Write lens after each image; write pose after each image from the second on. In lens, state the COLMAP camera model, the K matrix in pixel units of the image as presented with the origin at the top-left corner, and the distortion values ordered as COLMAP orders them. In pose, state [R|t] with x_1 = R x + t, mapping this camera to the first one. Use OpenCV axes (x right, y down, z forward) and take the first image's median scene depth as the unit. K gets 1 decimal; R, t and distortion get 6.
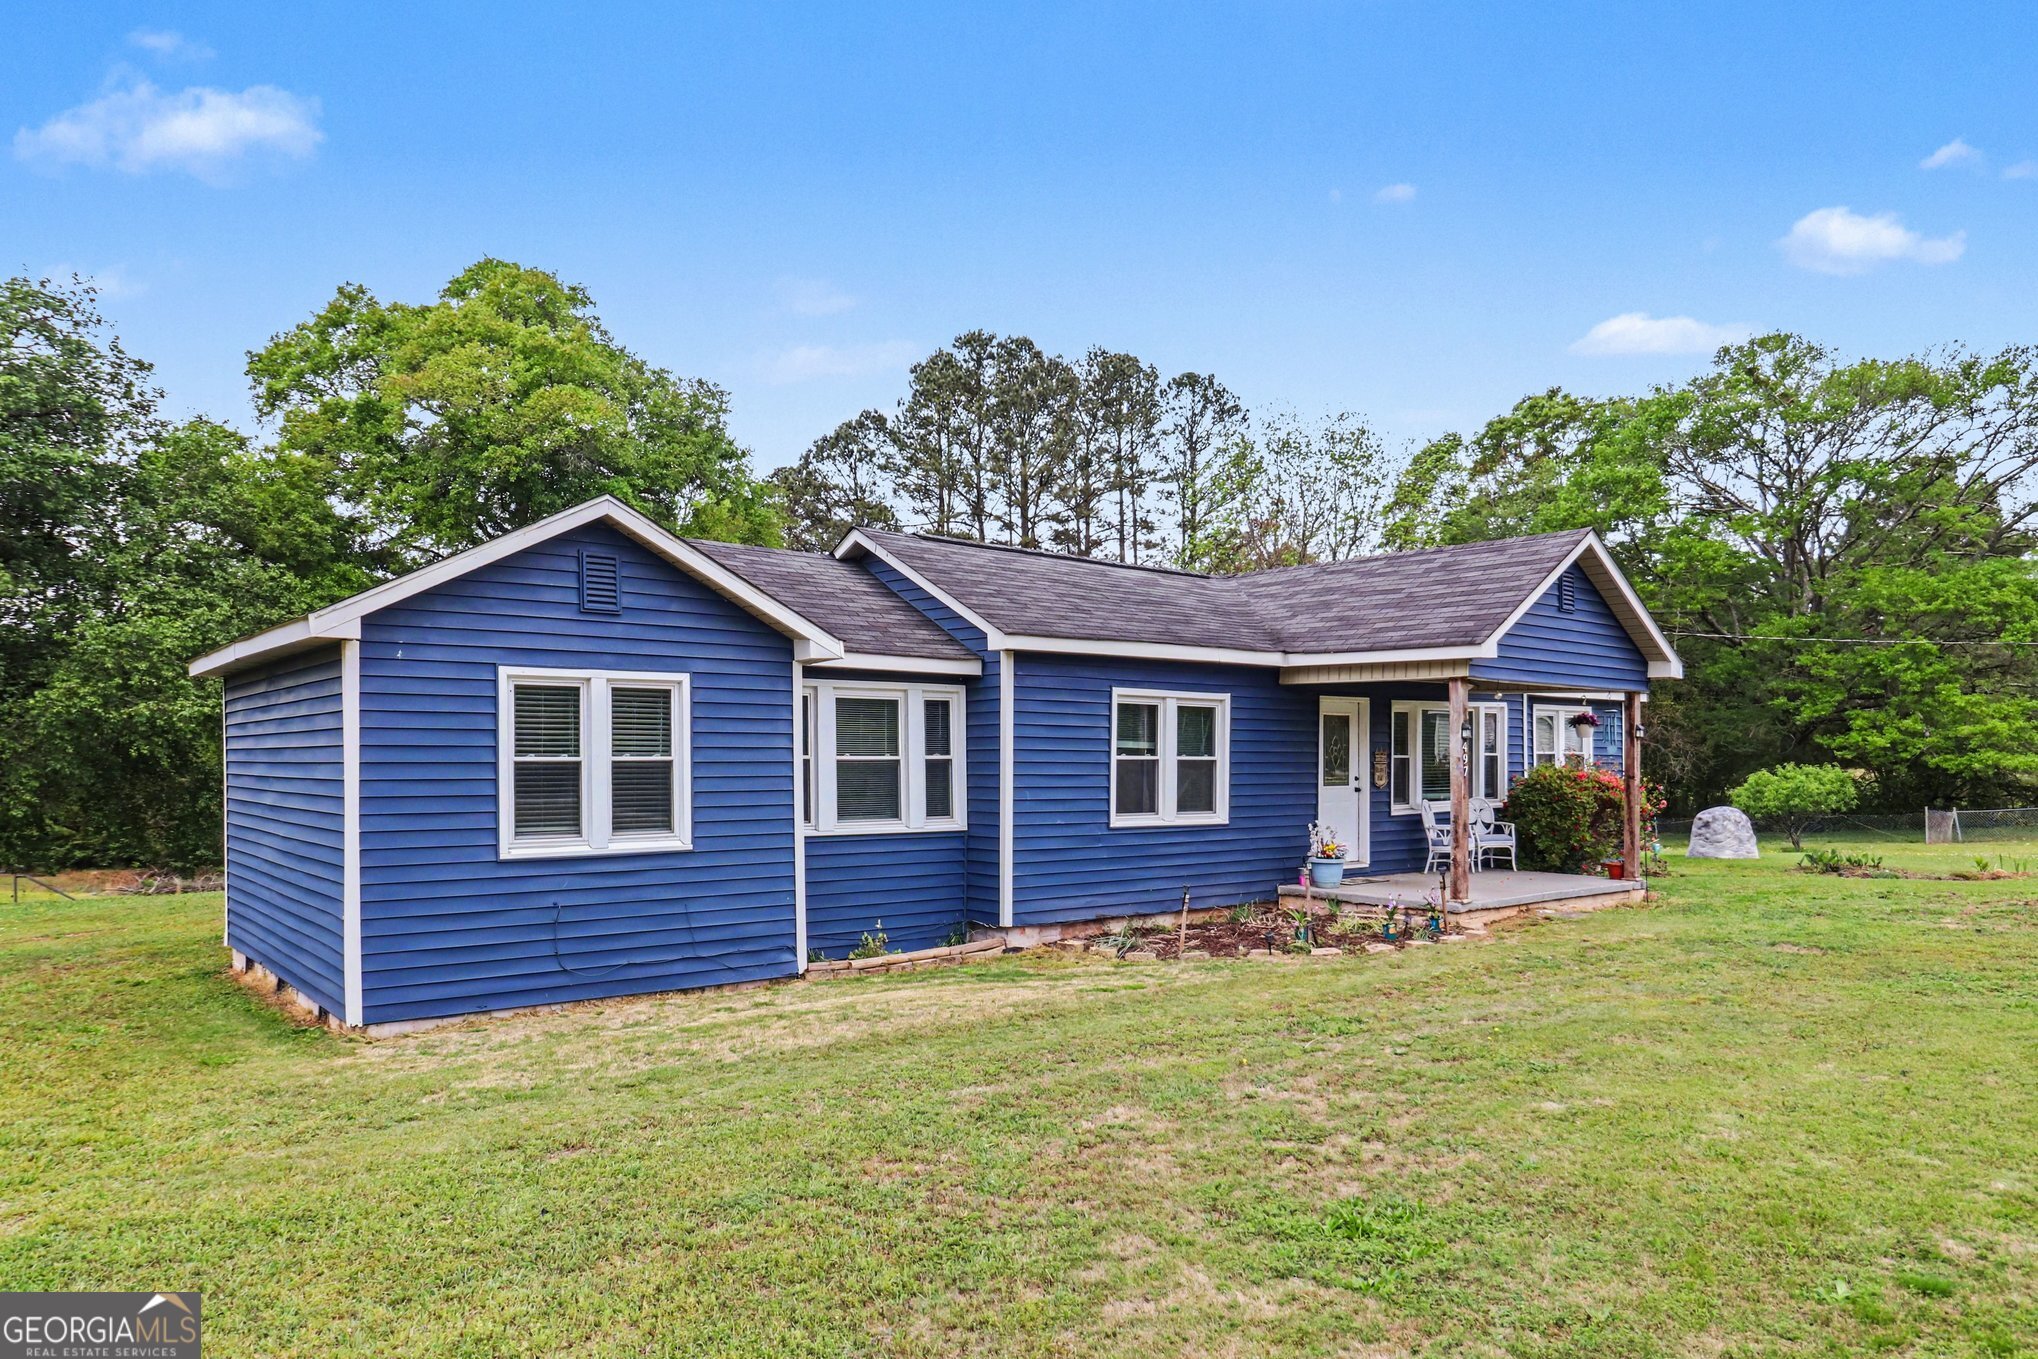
lens RADIAL K [[1308.3, 0, 1018.6], [0, 1308.3, 678.8], [0, 0, 1]] dist [0.005113, 0.003907]
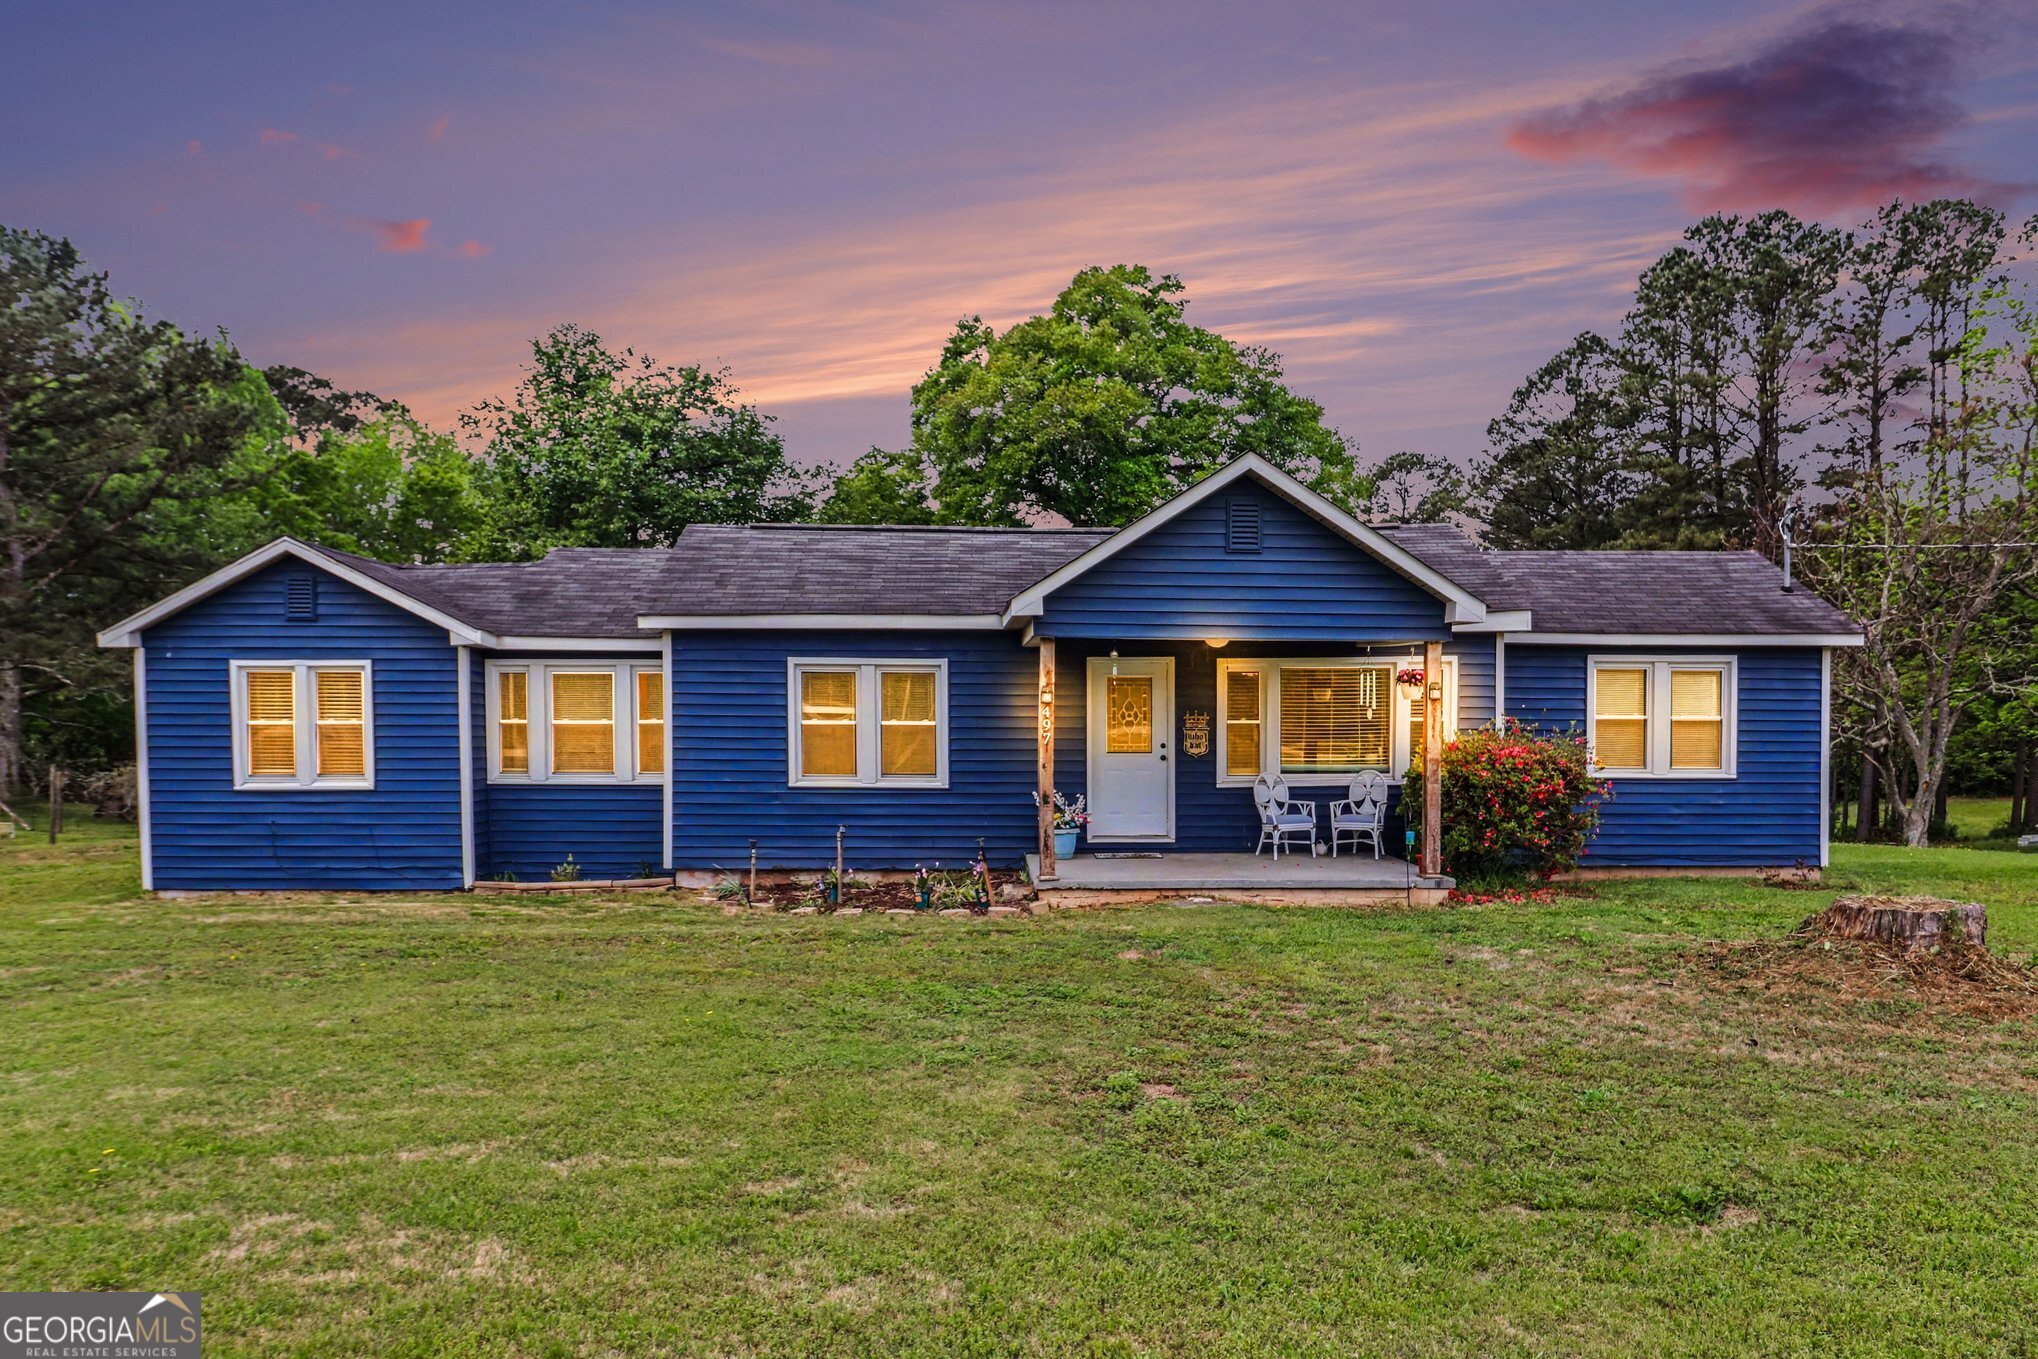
lens RADIAL K [[1308.3, 0, 1024.9], [0, 1308.3, 687.1], [0, 0, 1]] dist [0.005113, 0.003907]
pose [[0.796763, -0.009418, -0.604219, 0.954852], [0.034271, 0.998973, 0.029622, 0.005954], [0.603319, -0.044309, 0.796268, 0.279092]]
